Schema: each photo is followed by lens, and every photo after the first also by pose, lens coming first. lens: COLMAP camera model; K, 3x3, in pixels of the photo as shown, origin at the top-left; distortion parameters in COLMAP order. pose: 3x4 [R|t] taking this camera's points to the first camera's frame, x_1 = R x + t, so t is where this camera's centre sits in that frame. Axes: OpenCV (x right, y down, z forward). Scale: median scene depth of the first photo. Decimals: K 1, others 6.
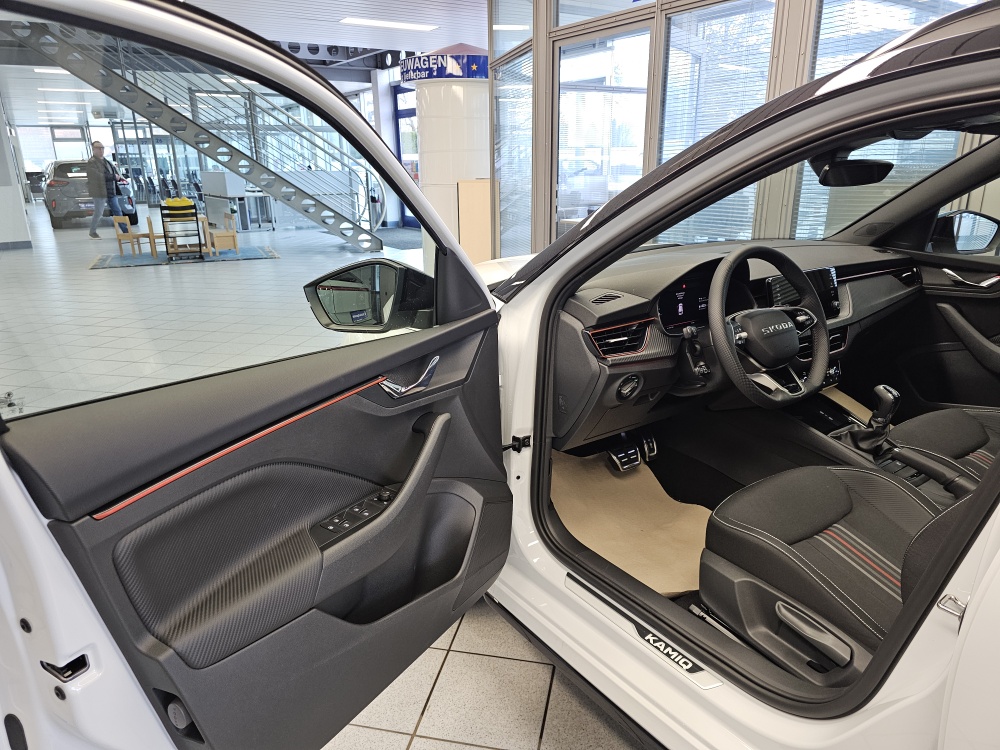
lens RADIAL K [[660.9, 0, 500.0], [0, 660.9, 375.0], [0, 0, 1]] dist [-0.005009, -0.002236]
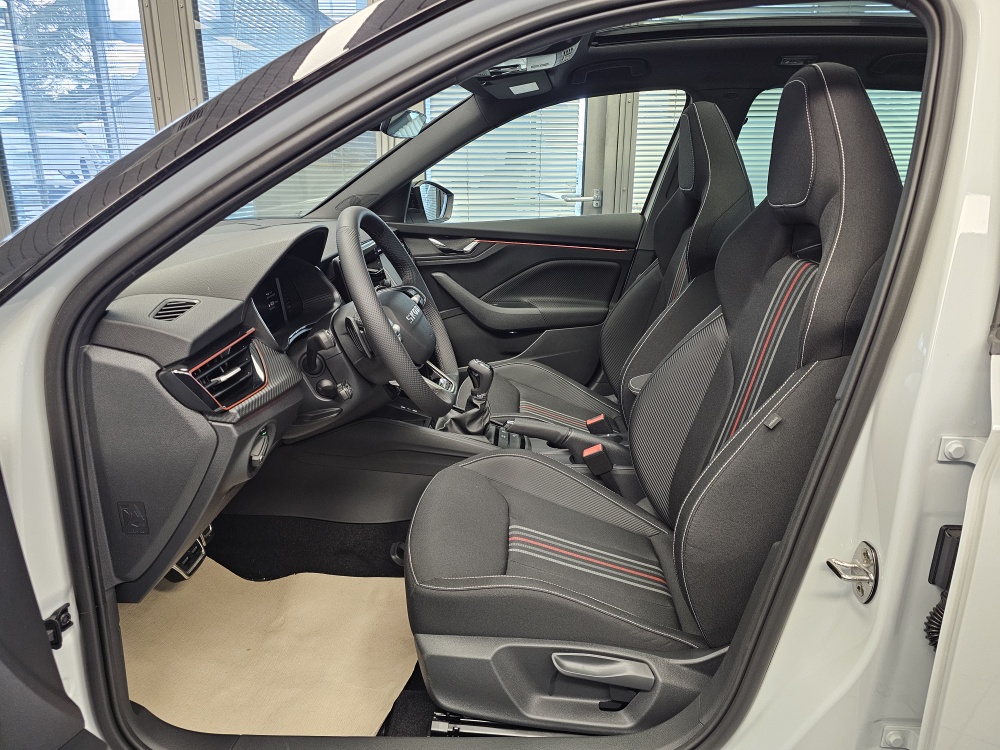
lens RADIAL K [[666.4, 0, 501.1], [0, 666.4, 358.6], [0, 0, 1]] dist [0.040958, -0.000384]
pose [[0.592345, -0.204738, 0.779237, -0.128726], [0.227576, 0.970306, 0.081945, -0.058083], [-0.772876, 0.128796, 0.621349, 0.429433]]
